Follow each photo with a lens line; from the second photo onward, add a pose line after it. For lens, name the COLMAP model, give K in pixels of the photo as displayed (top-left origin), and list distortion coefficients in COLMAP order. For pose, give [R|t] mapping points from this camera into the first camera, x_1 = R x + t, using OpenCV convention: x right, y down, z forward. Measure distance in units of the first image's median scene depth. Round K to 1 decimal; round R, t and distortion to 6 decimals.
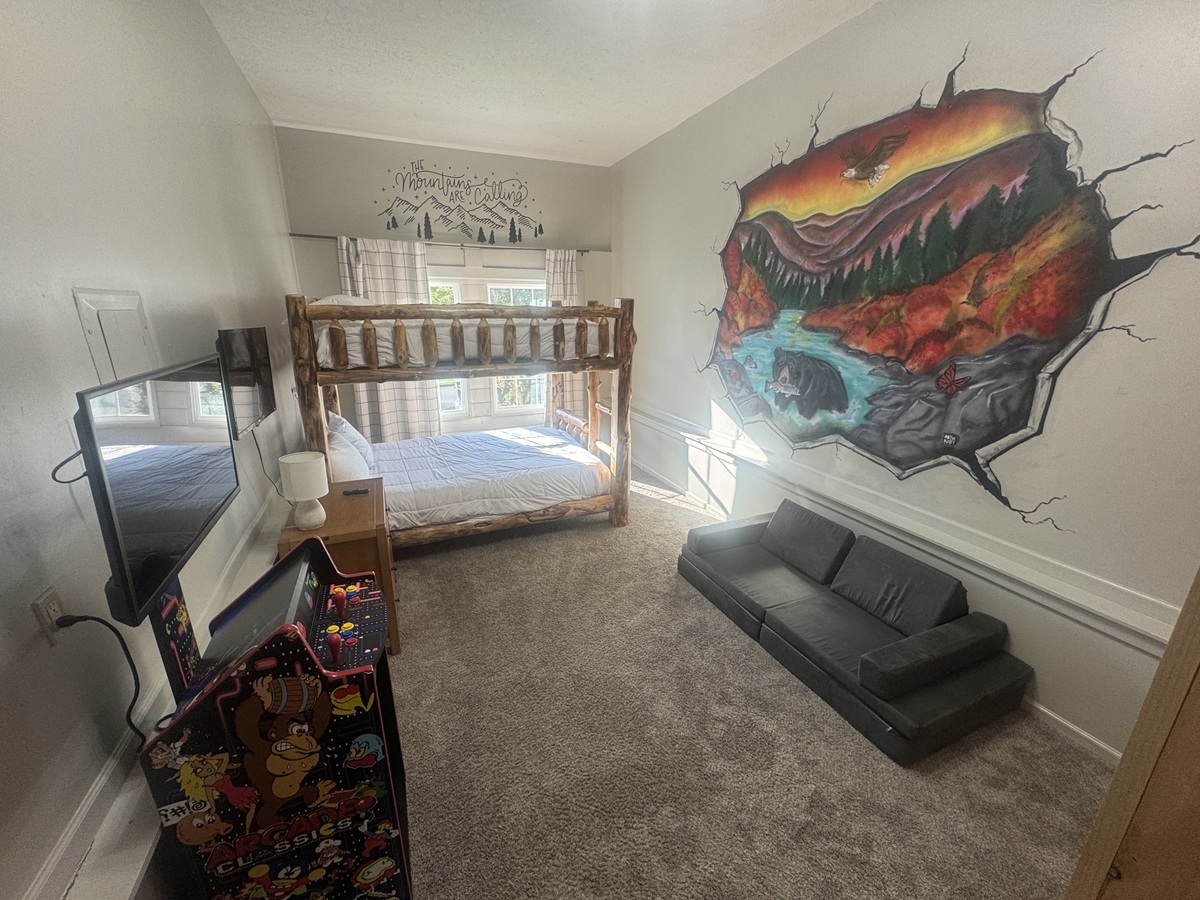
lens RADIAL K [[478.9, 0, 601.3], [0, 478.9, 450.8], [0, 0, 1]] dist [-0.001200, 0.000773]
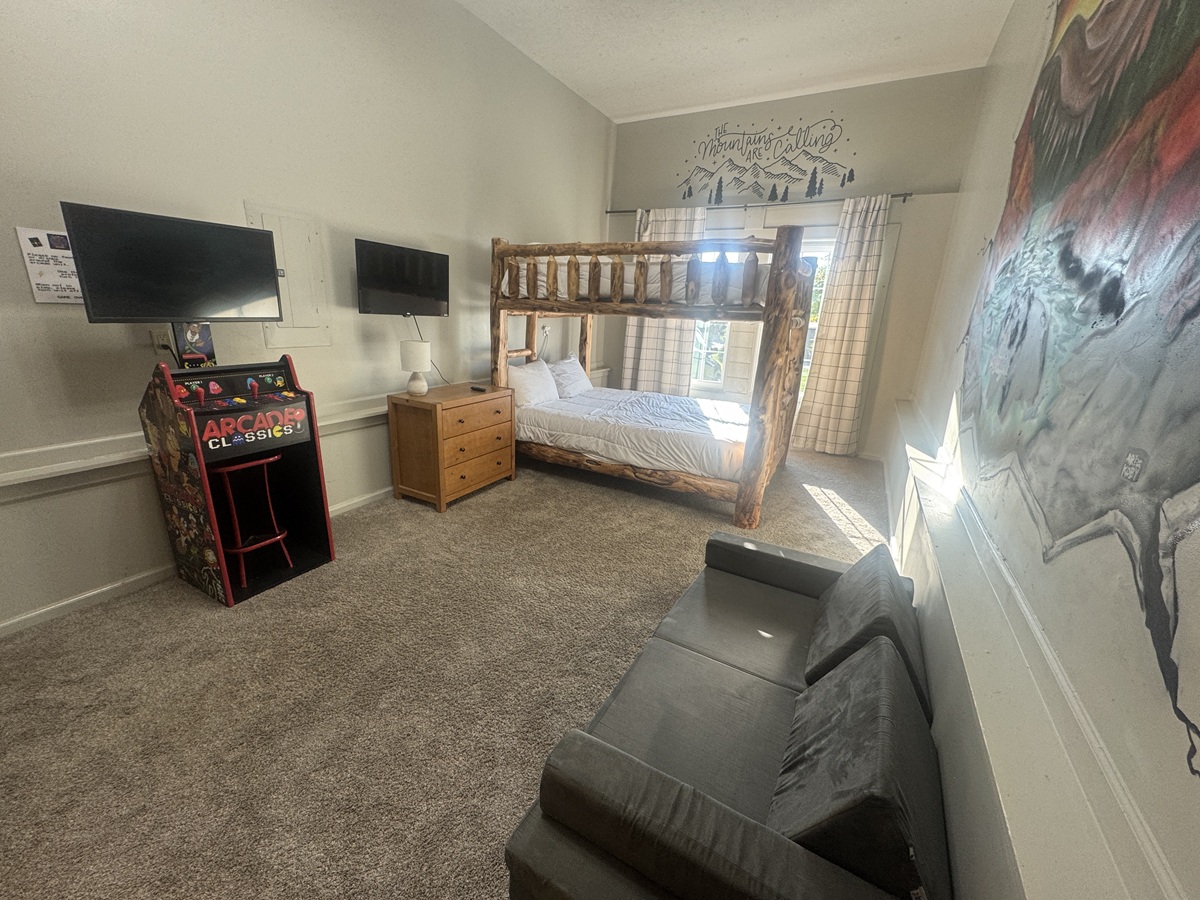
lens RADIAL K [[478.9, 0, 598.0], [0, 478.9, 451.4], [0, 0, 1]] dist [-0.001200, 0.000773]
pose [[0.605381, 0.248141, -0.756267, 0.414260], [-0.265676, 0.958664, 0.101880, 0.018418], [0.750287, 0.139246, 0.646282, 0.267869]]
